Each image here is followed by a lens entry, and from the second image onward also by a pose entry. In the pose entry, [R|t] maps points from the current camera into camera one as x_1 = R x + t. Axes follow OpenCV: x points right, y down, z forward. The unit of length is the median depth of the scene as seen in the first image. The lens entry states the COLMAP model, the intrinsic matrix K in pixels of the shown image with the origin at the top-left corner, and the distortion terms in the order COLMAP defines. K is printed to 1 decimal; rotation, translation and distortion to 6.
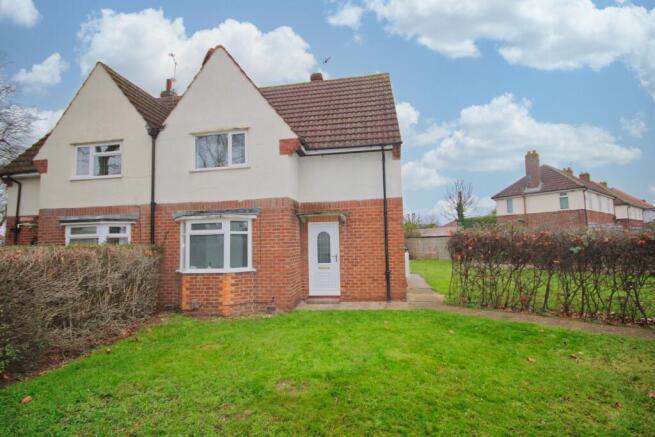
lens RADIAL K [[304.6, 0, 325.9], [0, 304.6, 217.1], [0, 0, 1]] dist [0.001397, -0.008927]
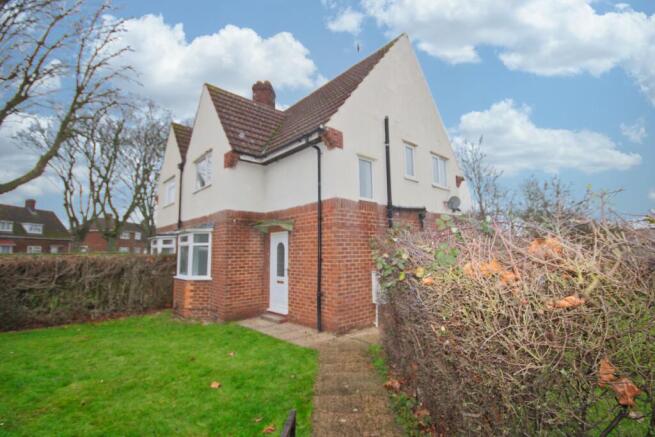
lens RADIAL K [[304.6, 0, 327.0], [0, 304.6, 219.2], [0, 0, 1]] dist [0.001397, -0.008927]
pose [[0.771700, -0.052449, -0.633821, 0.722486], [0.044642, 0.998603, -0.028281, 0.009978], [0.634418, -0.006470, 0.772963, 0.397716]]
